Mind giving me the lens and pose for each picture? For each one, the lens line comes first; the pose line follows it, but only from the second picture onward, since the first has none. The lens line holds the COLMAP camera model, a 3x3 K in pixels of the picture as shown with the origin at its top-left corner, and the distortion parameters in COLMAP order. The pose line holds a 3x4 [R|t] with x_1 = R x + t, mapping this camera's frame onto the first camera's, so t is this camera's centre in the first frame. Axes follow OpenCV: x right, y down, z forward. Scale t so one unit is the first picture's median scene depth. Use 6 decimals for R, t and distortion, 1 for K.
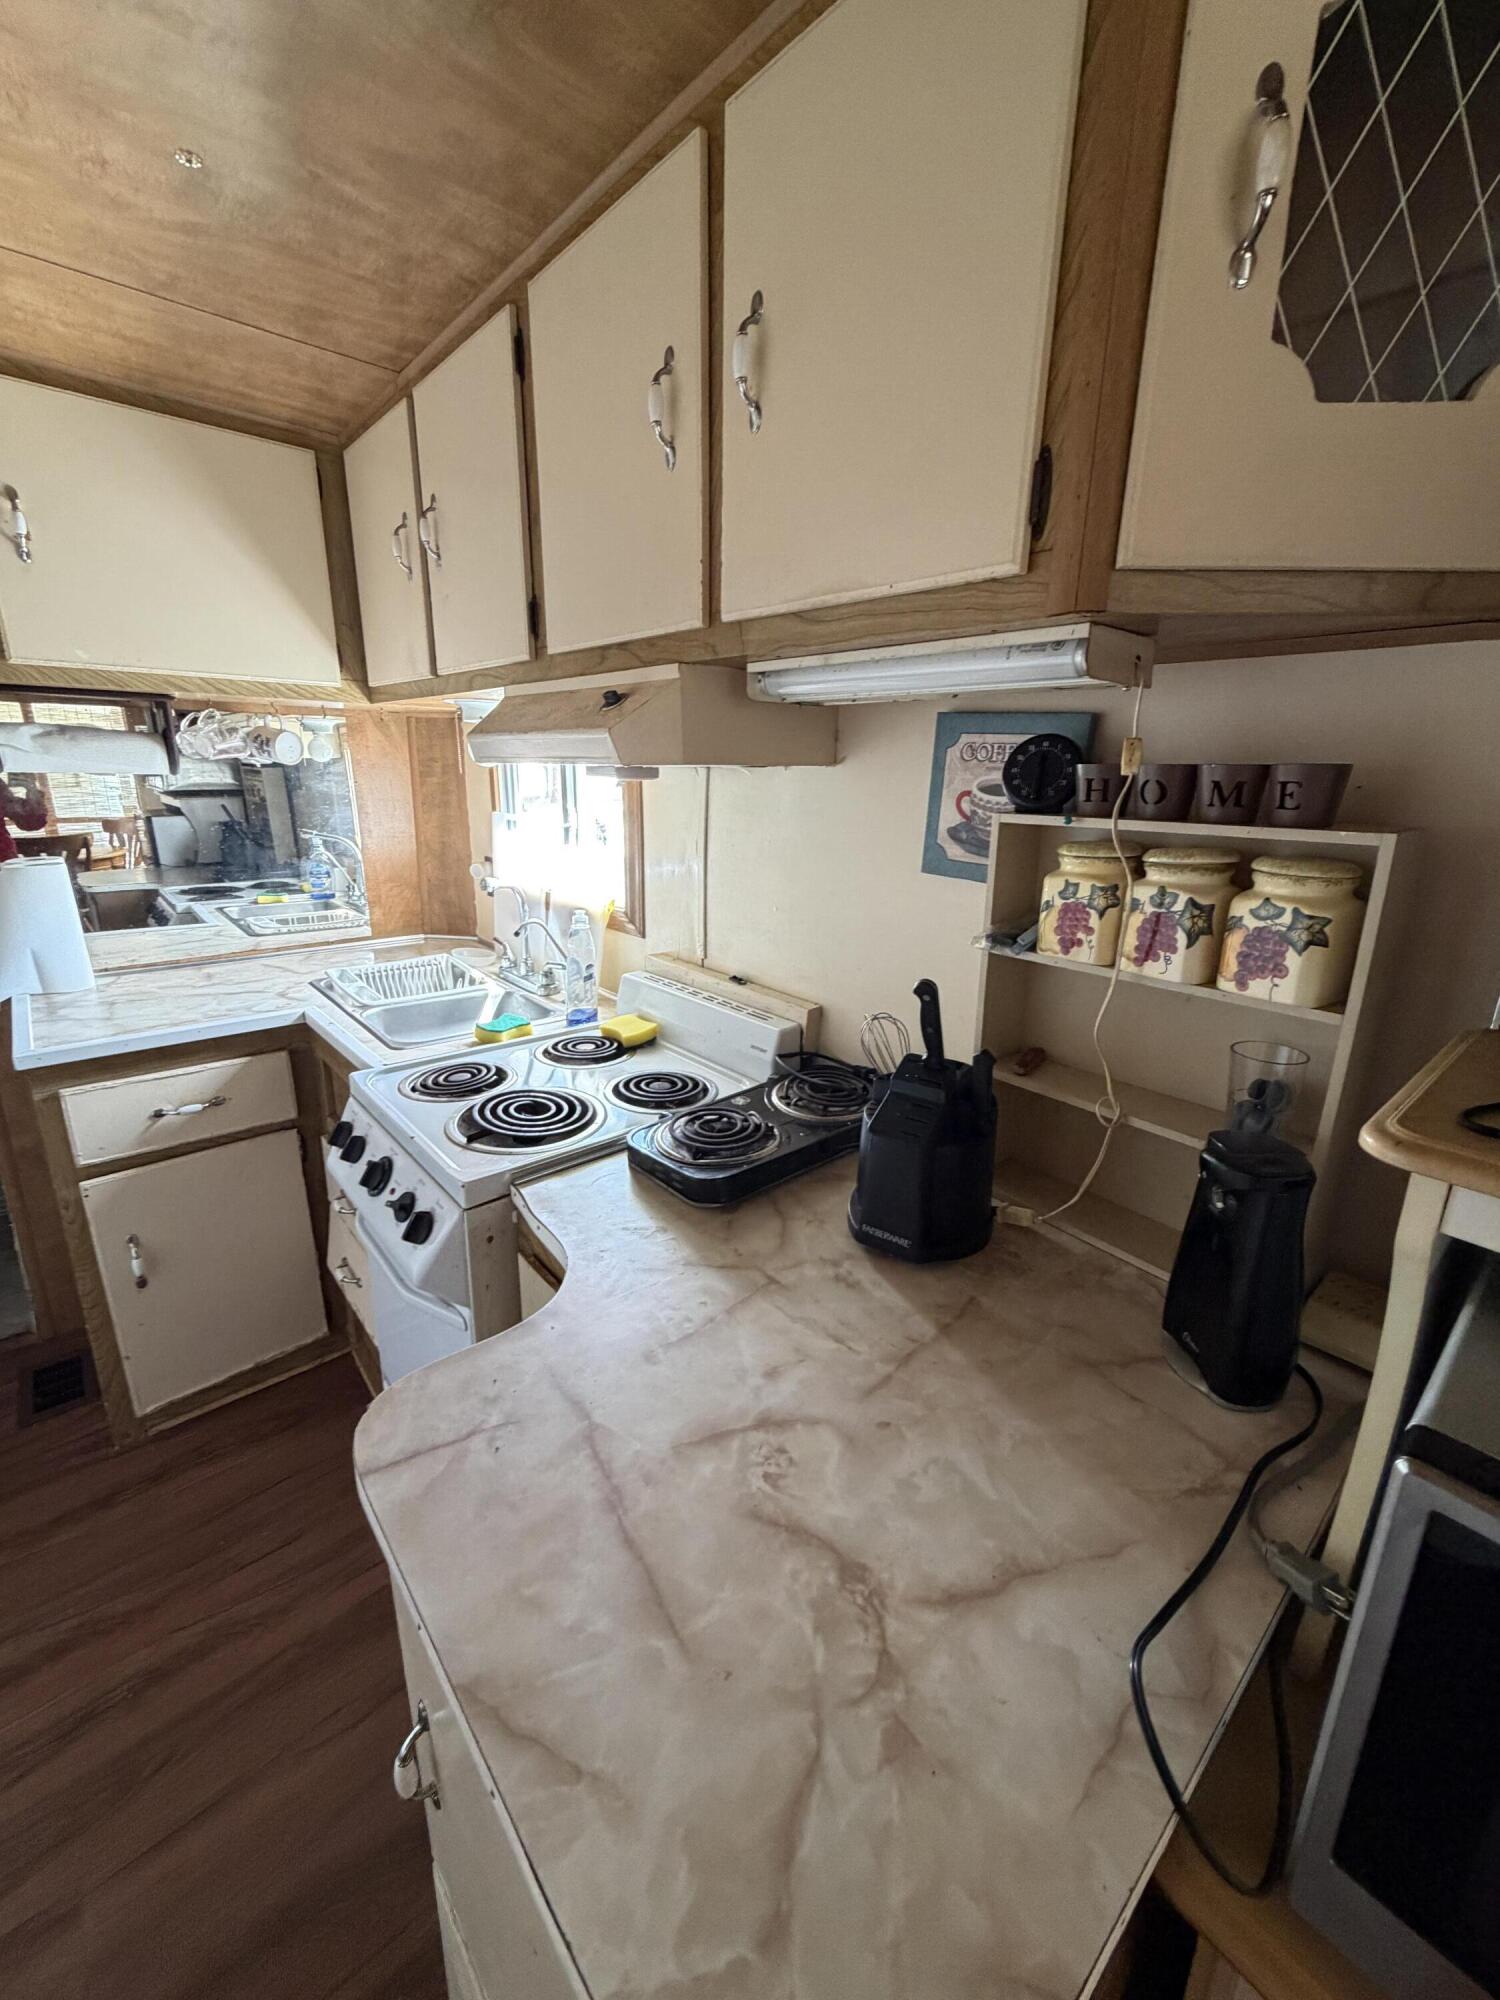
lens RADIAL K [[794.0, 0, 749.3], [0, 794.0, 993.4], [0, 0, 1]] dist [0.000222, 0.000053]
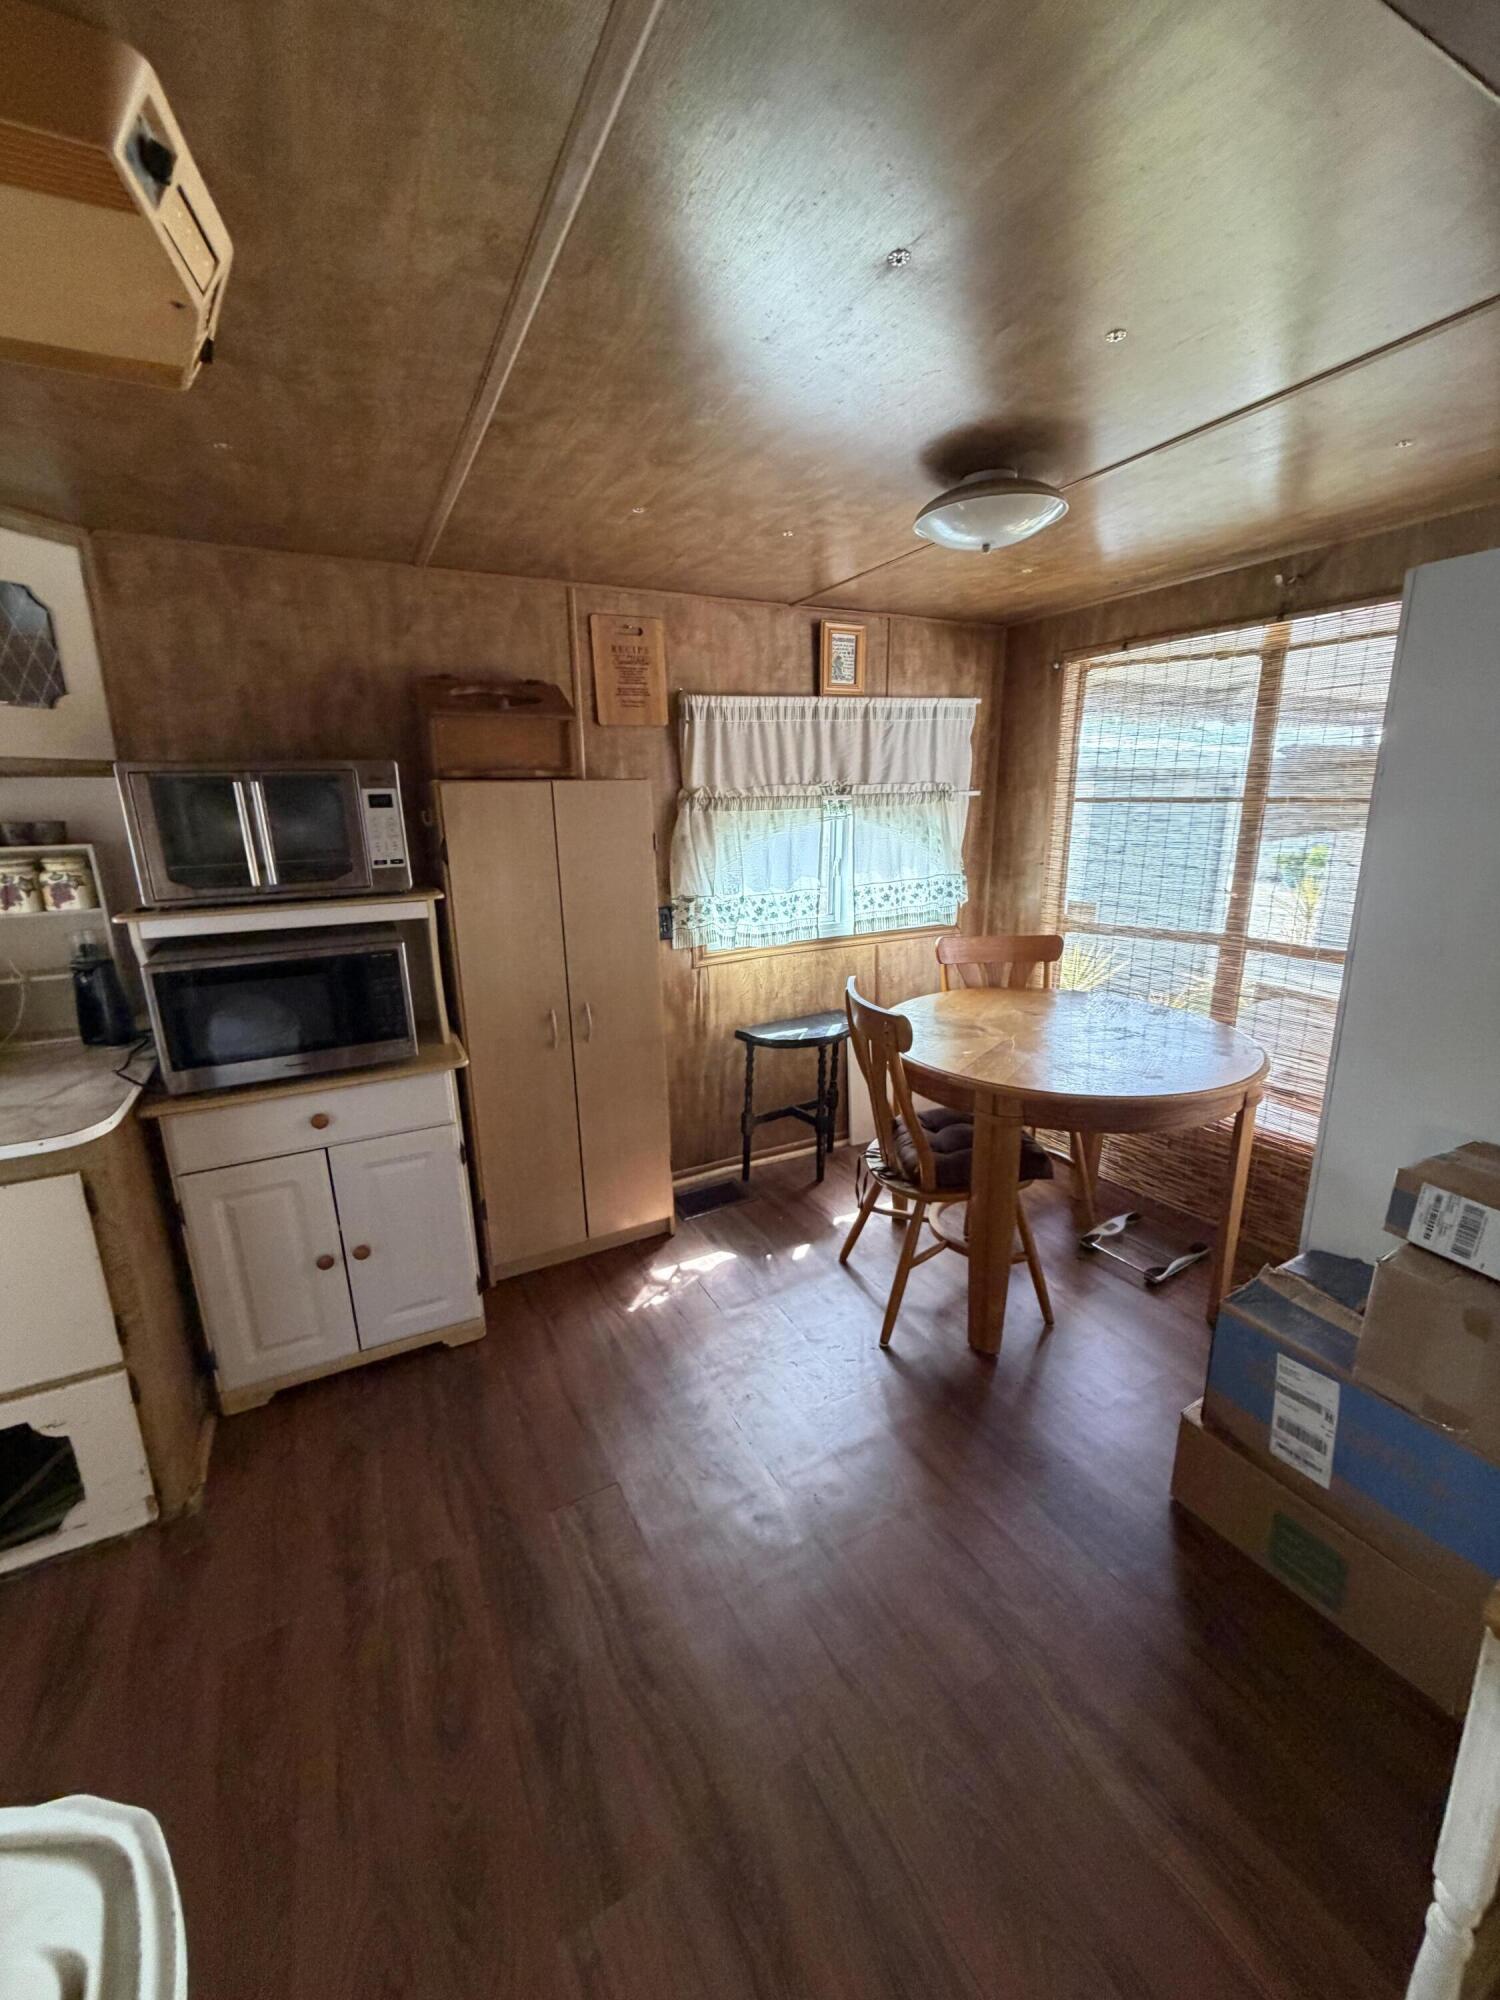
lens RADIAL K [[794.0, 0, 749.3], [0, 794.0, 993.4], [0, 0, 1]] dist [0.000222, 0.000053]
pose [[0.238220, -0.251918, 0.937970, -1.318077], [0.280998, 0.942346, 0.181727, 0.411788], [-0.929673, 0.220277, 0.295274, -1.764686]]
